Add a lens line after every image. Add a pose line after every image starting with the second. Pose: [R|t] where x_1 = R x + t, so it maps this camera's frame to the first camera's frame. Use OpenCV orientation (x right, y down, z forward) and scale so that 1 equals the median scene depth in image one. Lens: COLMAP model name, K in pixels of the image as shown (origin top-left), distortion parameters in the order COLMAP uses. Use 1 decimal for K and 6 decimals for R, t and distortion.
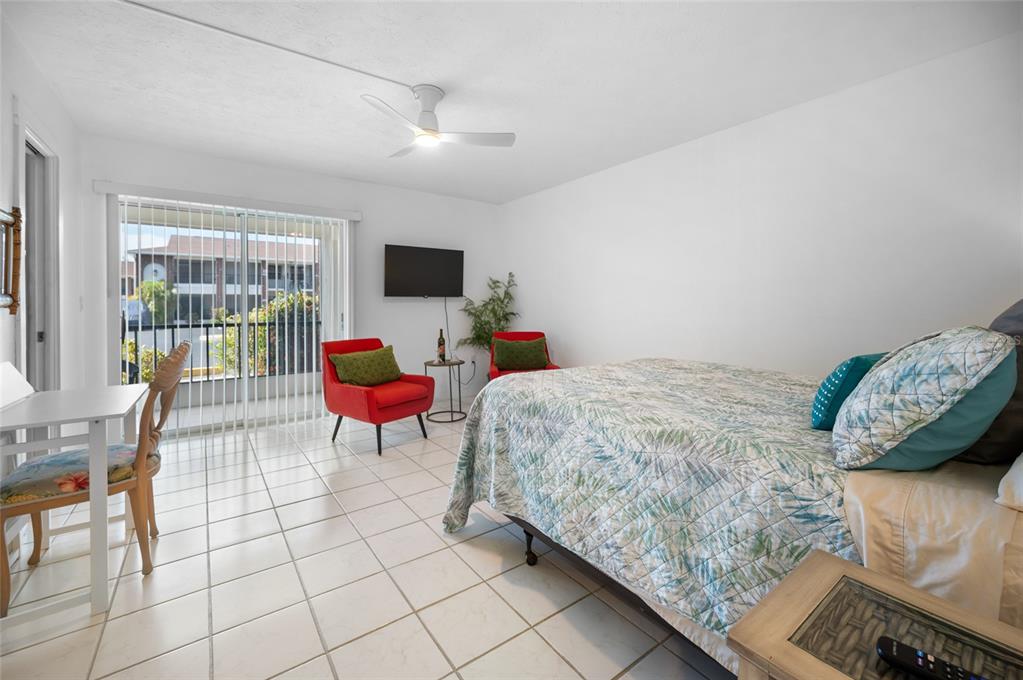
lens RADIAL K [[425.9, 0, 512.5], [0, 425.9, 313.1], [0, 0, 1]] dist [-0.000884, -0.000048]
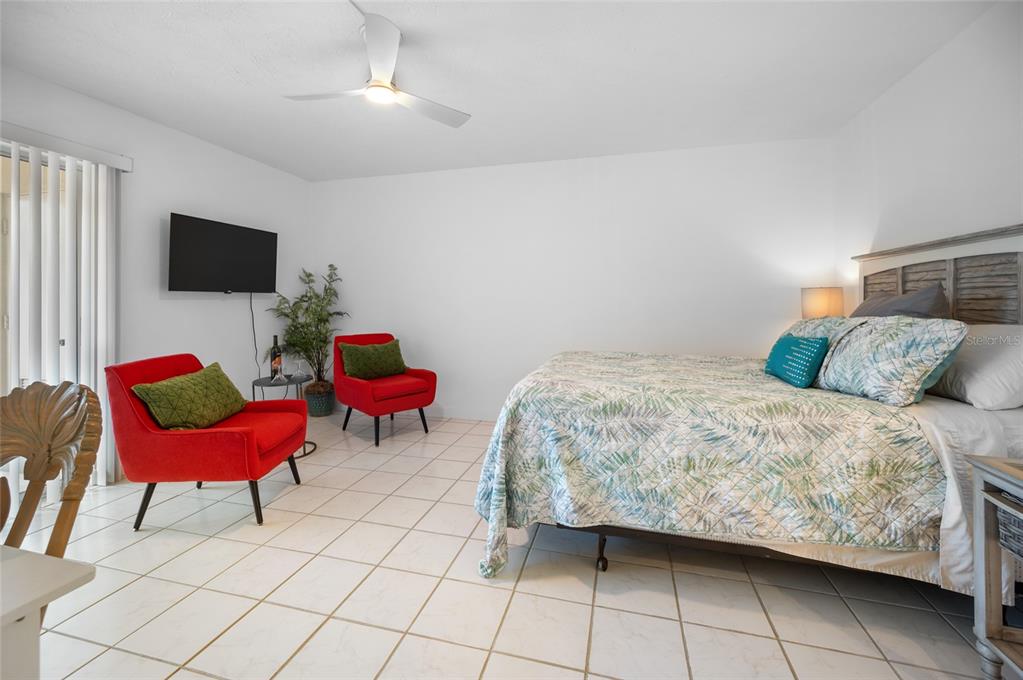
lens RADIAL K [[426.4, 0, 510.0], [0, 426.4, 299.6], [0, 0, 1]] dist [0.000046, -0.000219]
pose [[0.778631, 0.004402, 0.627467, -0.911634], [0.011858, 0.999694, -0.021728, -0.012517], [-0.627370, 0.024358, 0.778340, 0.443157]]
